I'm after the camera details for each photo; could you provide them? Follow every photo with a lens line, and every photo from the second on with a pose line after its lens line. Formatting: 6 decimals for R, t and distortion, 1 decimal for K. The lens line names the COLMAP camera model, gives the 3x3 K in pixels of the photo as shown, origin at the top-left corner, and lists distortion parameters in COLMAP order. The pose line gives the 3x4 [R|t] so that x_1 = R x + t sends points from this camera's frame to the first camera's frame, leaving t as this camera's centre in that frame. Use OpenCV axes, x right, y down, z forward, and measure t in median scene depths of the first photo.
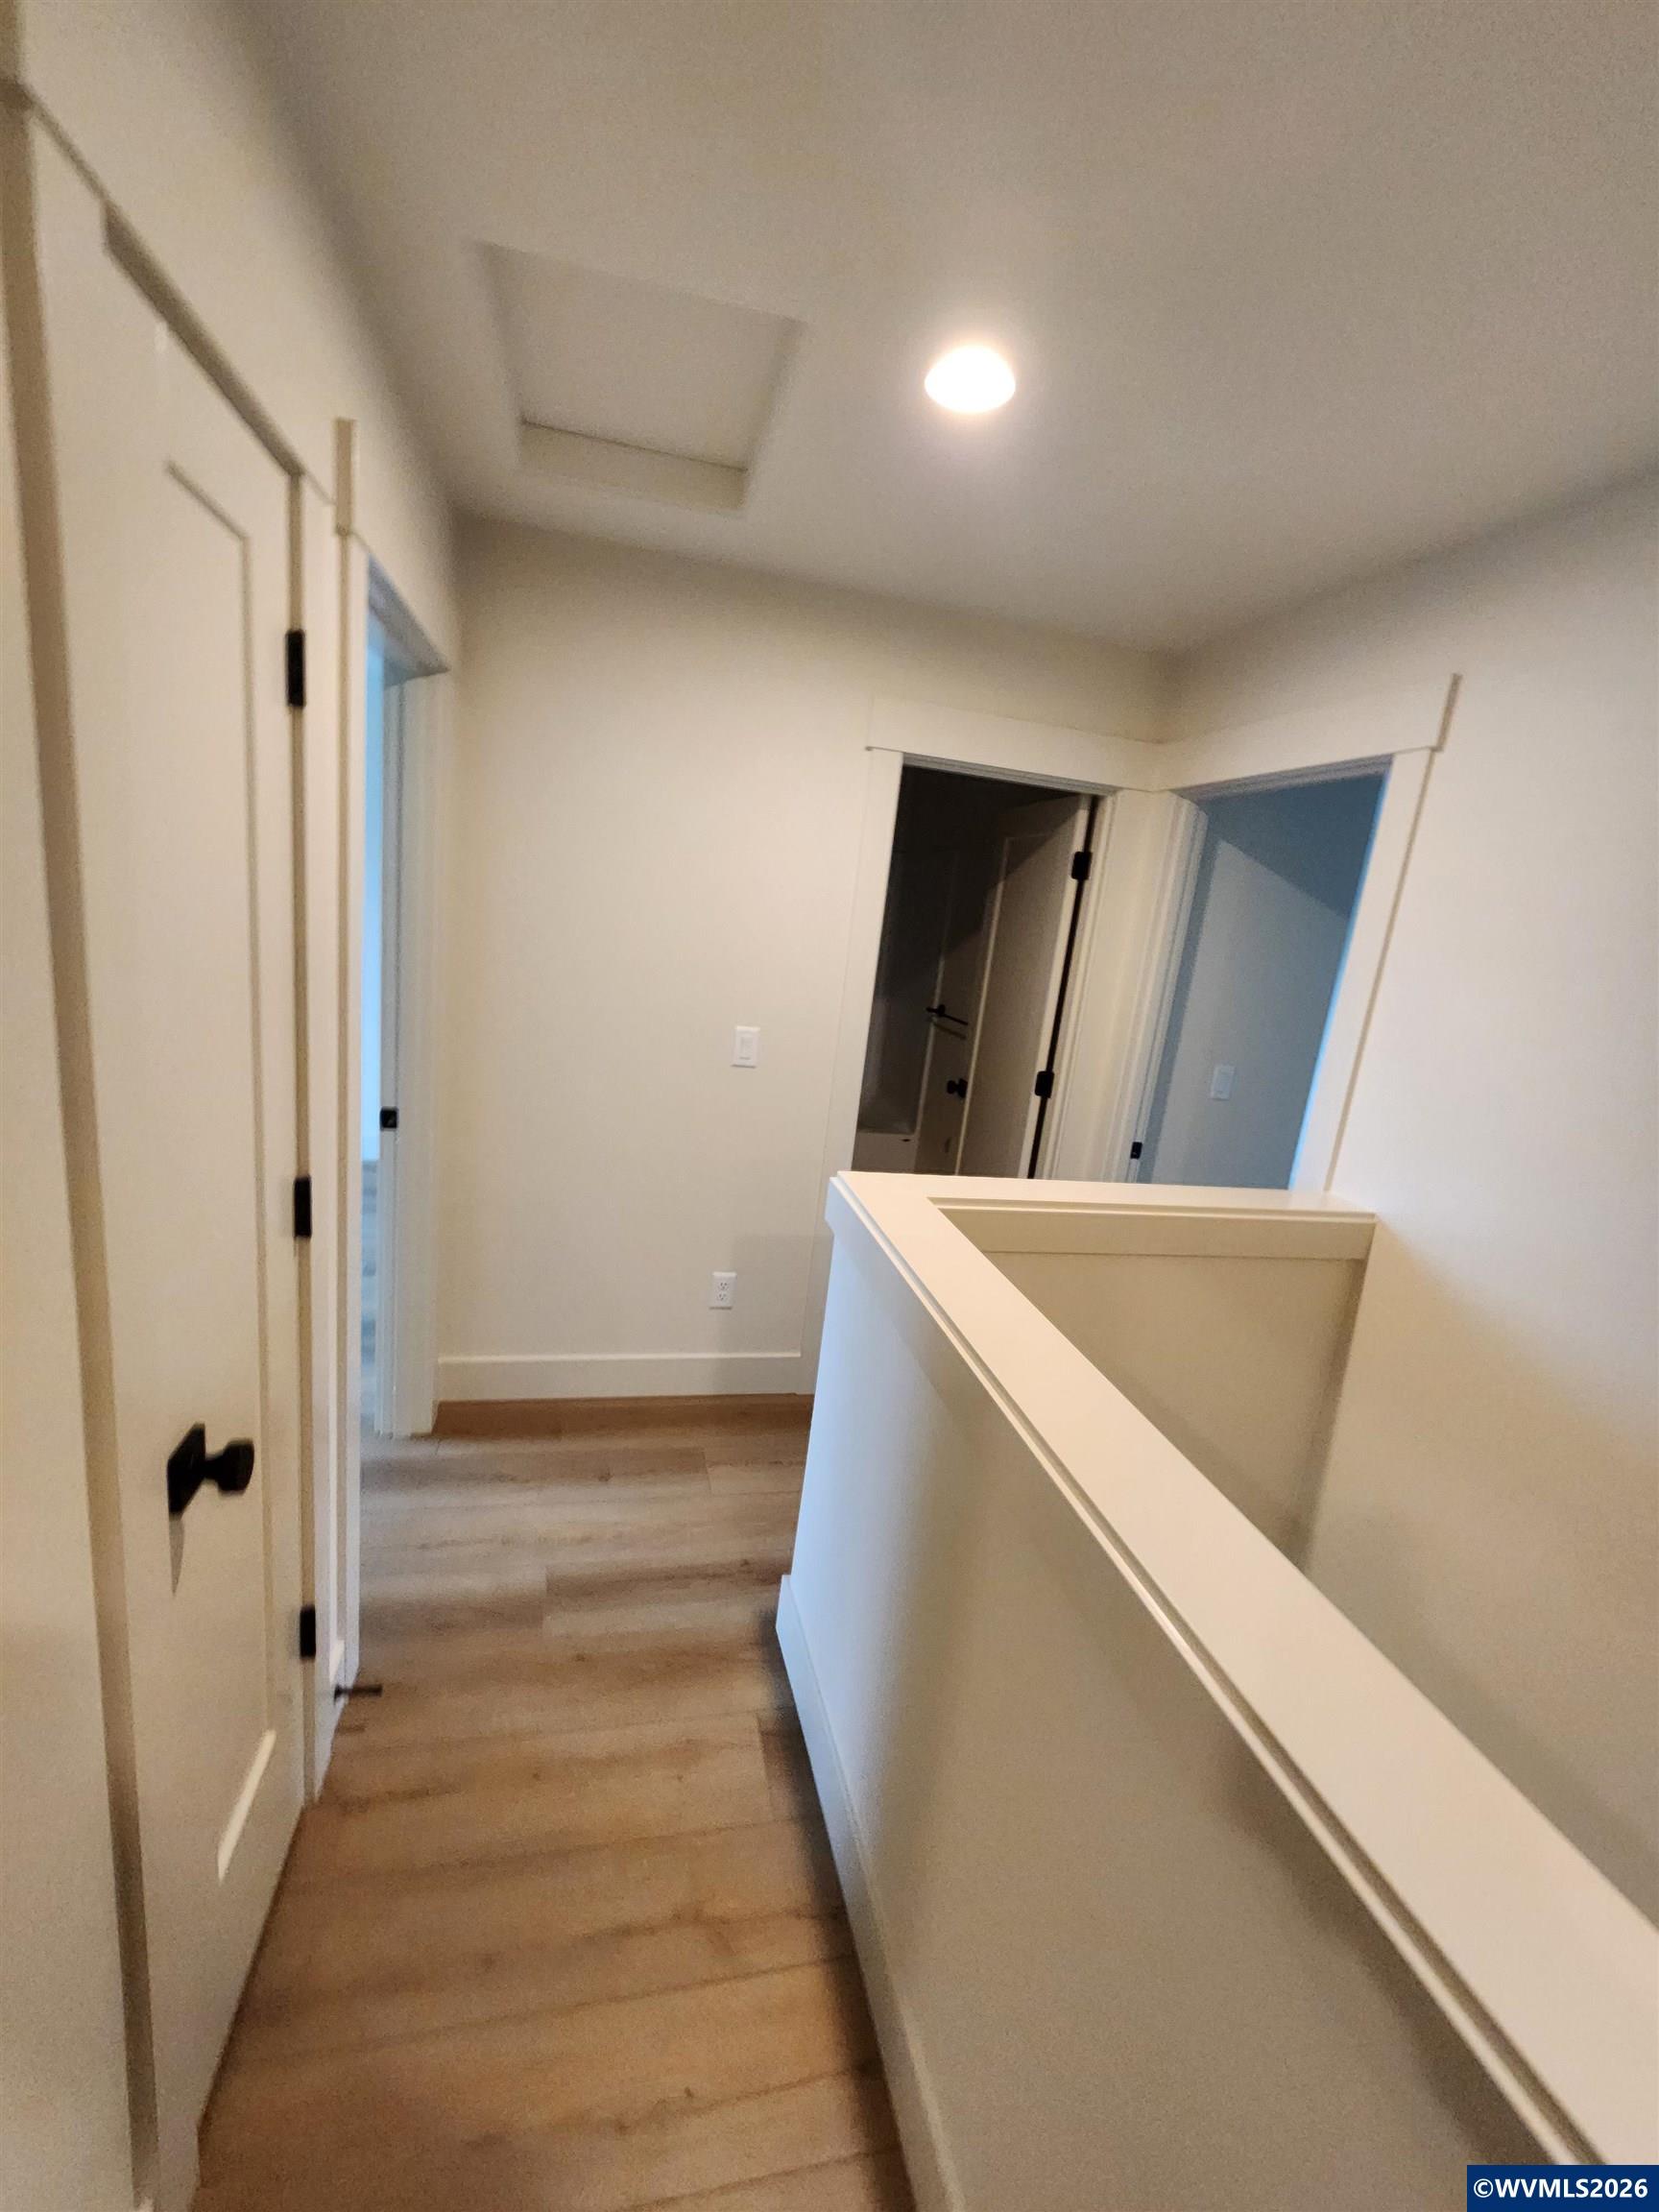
lens RADIAL K [[910.6, 0, 829.5], [0, 910.6, 1106.0], [0, 0, 1]] dist [-0.001248, -0.000189]
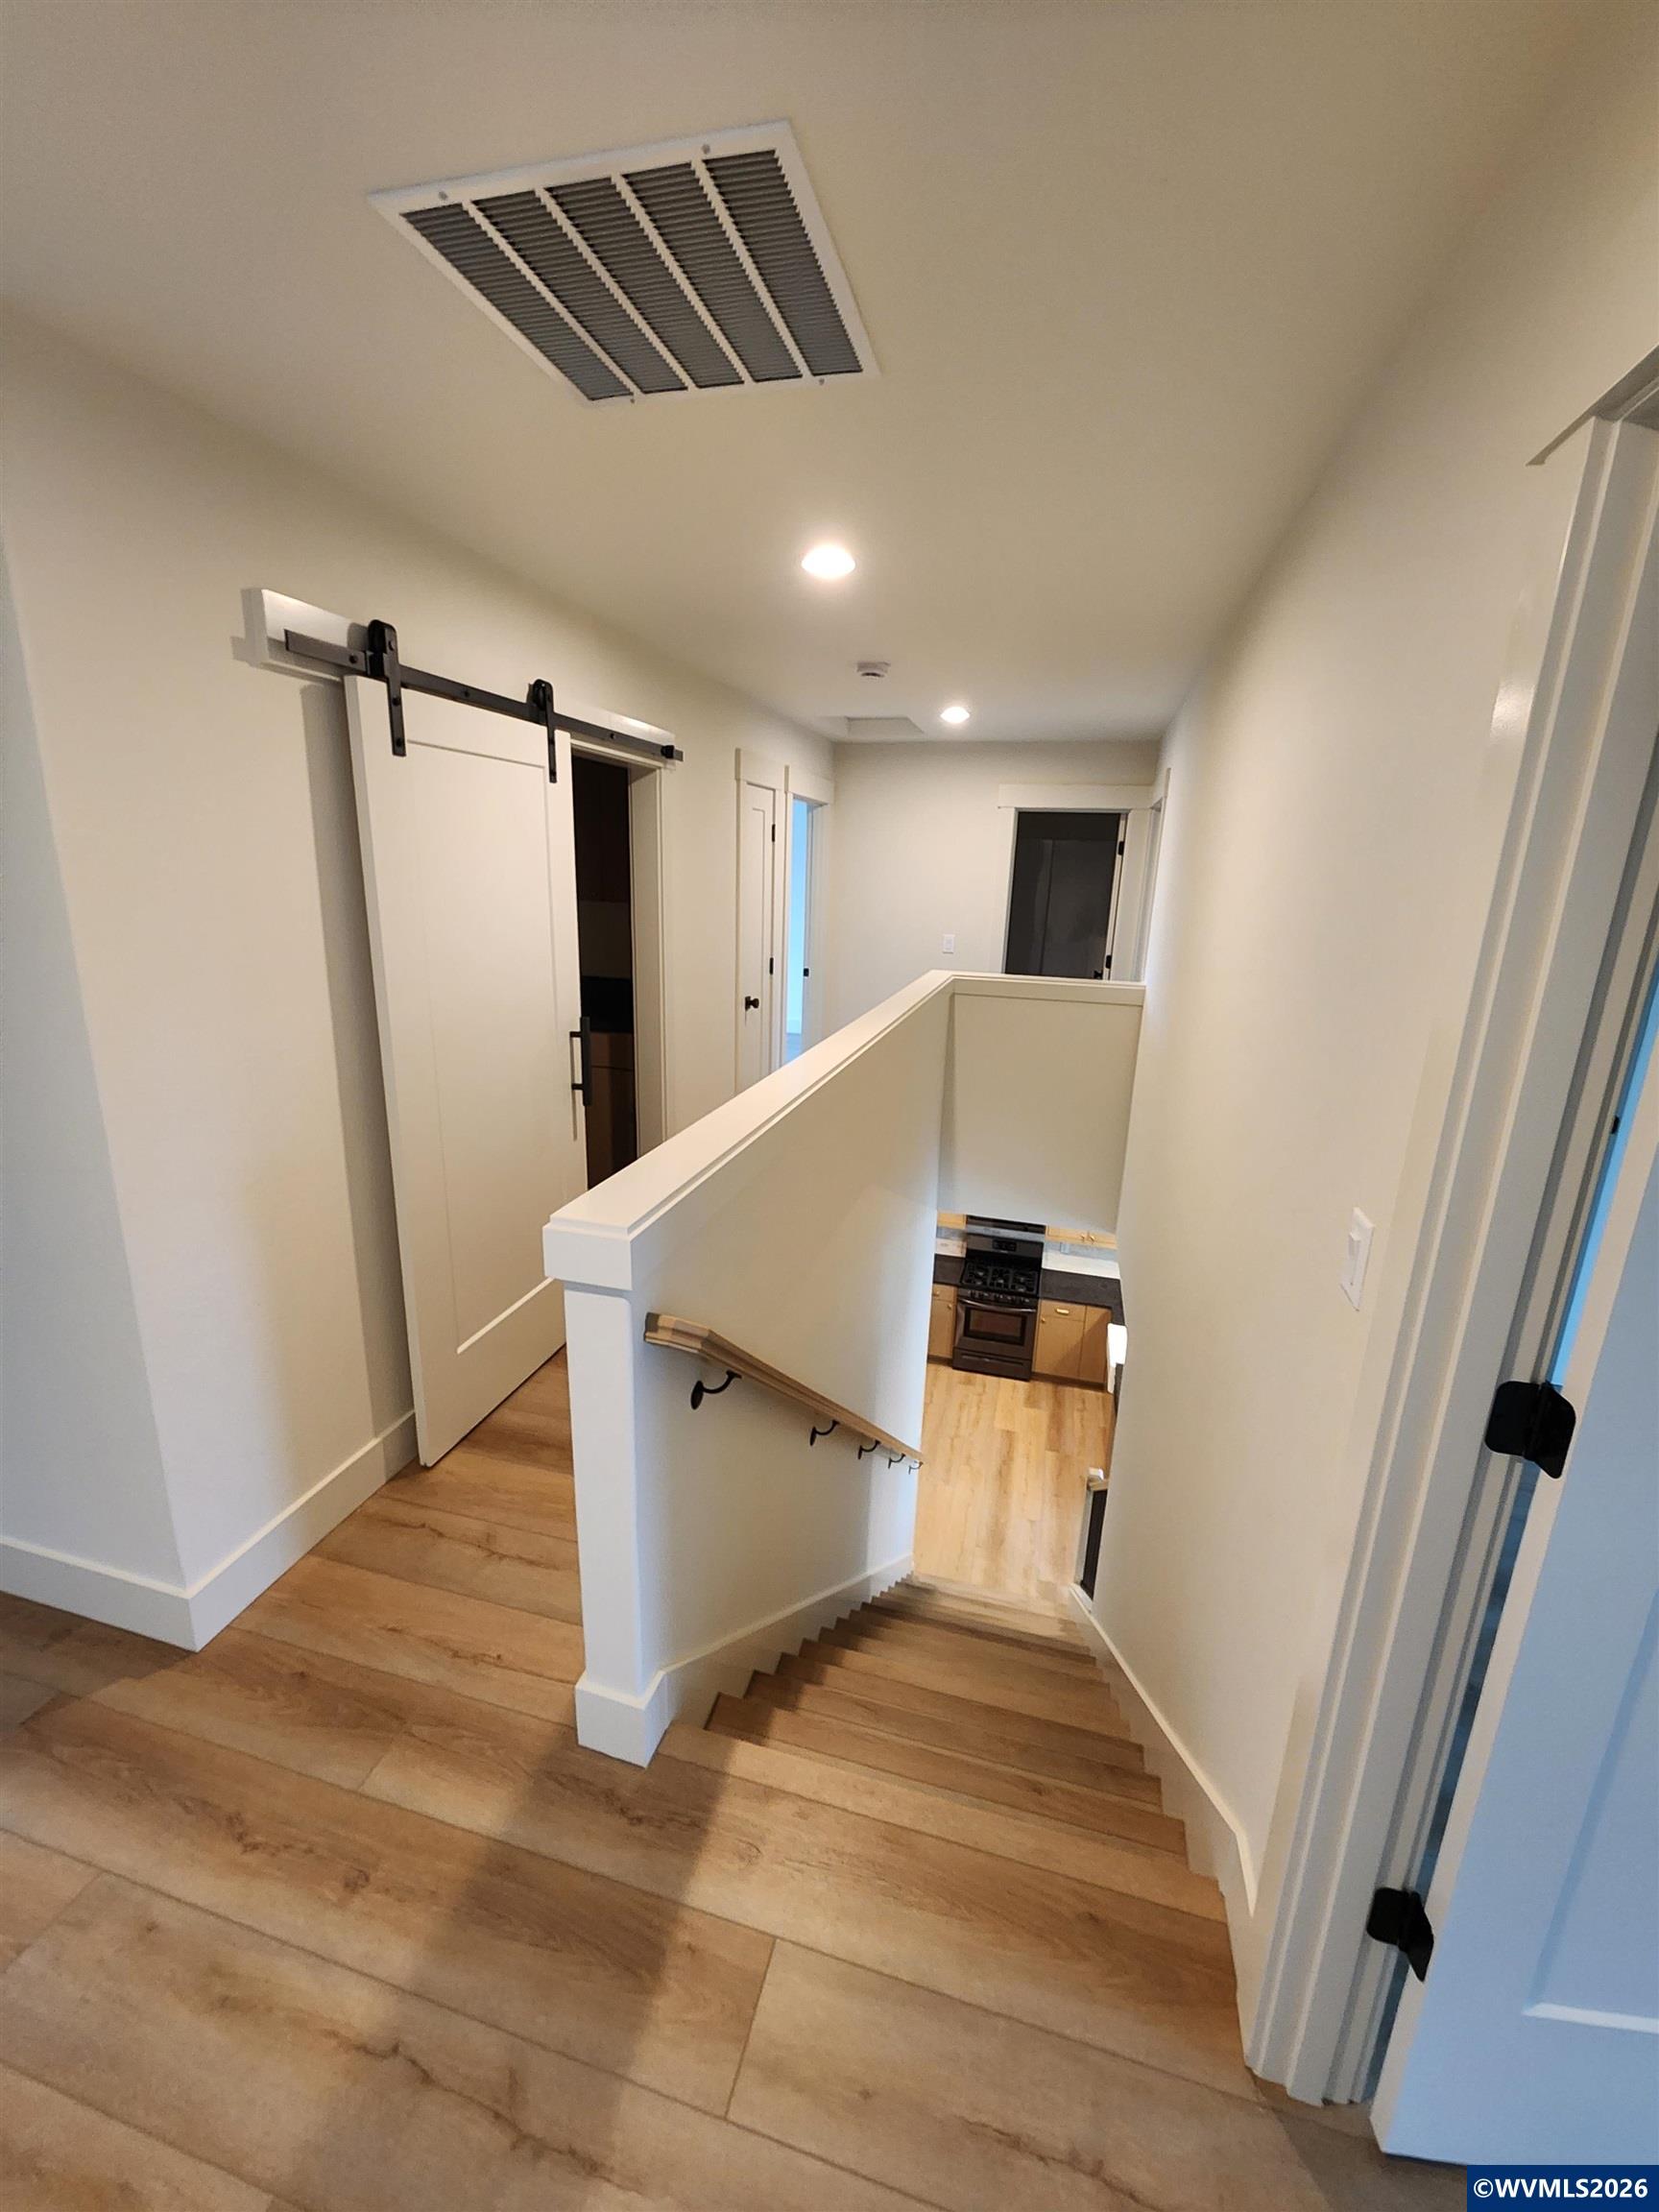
lens RADIAL K [[903.5, 0, 829.5], [0, 903.5, 1106.0], [0, 0, 1]] dist [-0.000738, -0.000045]
pose [[0.879649, 0.040429, -0.473902, 1.469565], [-0.036645, 0.999180, 0.017221, 0.624952], [0.474209, 0.002217, 0.880409, -2.246867]]
